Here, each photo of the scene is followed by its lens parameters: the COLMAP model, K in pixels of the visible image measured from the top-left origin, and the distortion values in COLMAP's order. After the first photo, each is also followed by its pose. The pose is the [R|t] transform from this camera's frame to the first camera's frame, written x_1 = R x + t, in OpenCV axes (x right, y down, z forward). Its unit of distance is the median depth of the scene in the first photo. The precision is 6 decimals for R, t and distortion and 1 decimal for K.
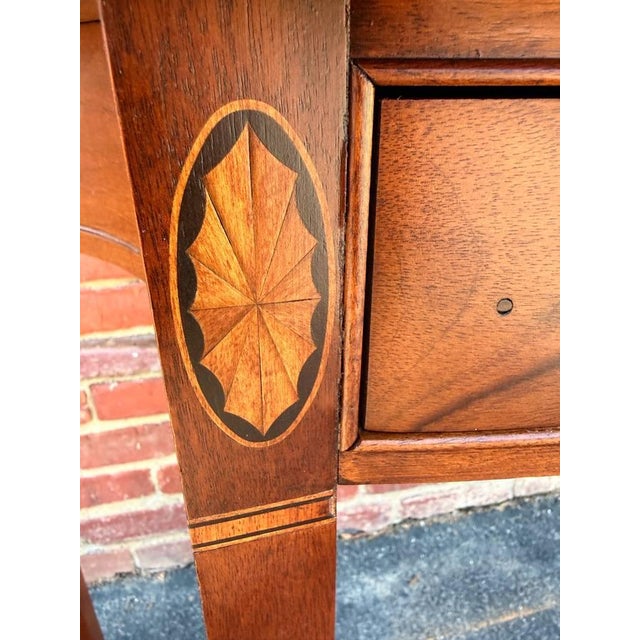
lens RADIAL K [[455.2, 0, 309.5], [0, 455.2, 271.4], [0, 0, 1]] dist [0.001607, -0.015160]
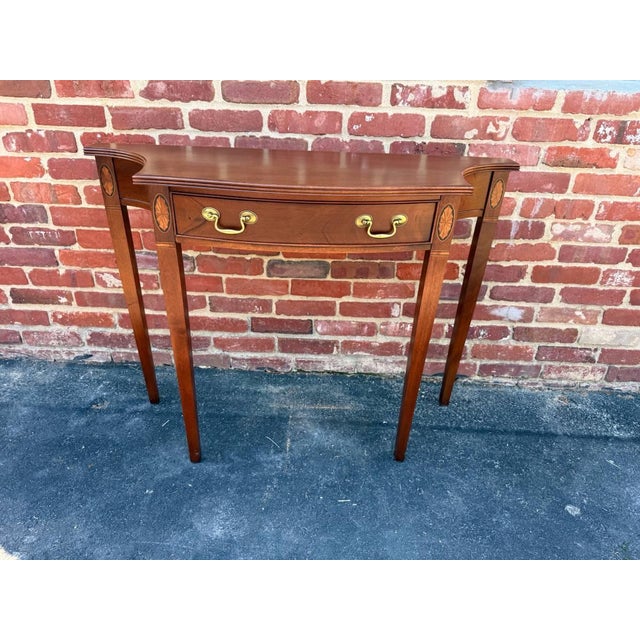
lens RADIAL K [[449.8, 0, 319.2], [0, 449.8, 322.3], [0, 0, 1]] dist [0.030948, -0.046205]
pose [[0.976052, 0.149227, -0.158284, 0.637596], [-0.132618, 0.984953, 0.110812, 0.106224], [0.172438, -0.087167, 0.981156, -1.026984]]
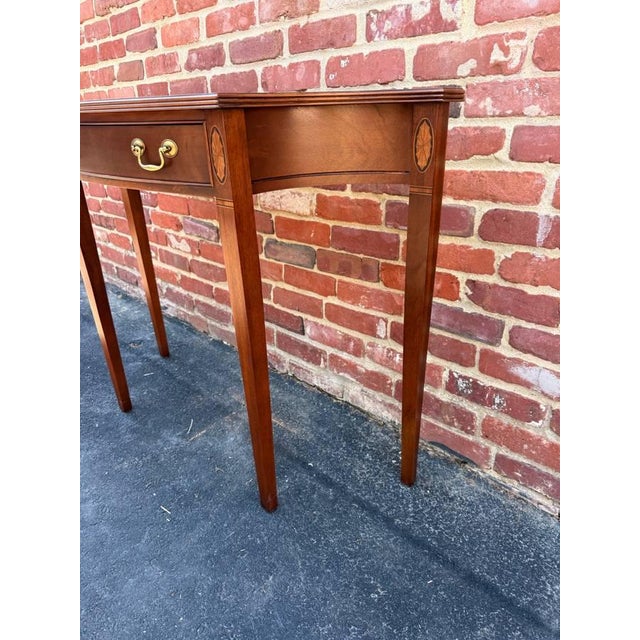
lens RADIAL K [[449.8, 0, 324.7], [0, 449.8, 320.4], [0, 0, 1]] dist [0.030948, -0.046205]
pose [[0.600354, 0.337310, -0.725118, 1.602109], [-0.314829, 0.933169, 0.173431, 0.006921], [0.735158, 0.124168, 0.666427, -0.104133]]
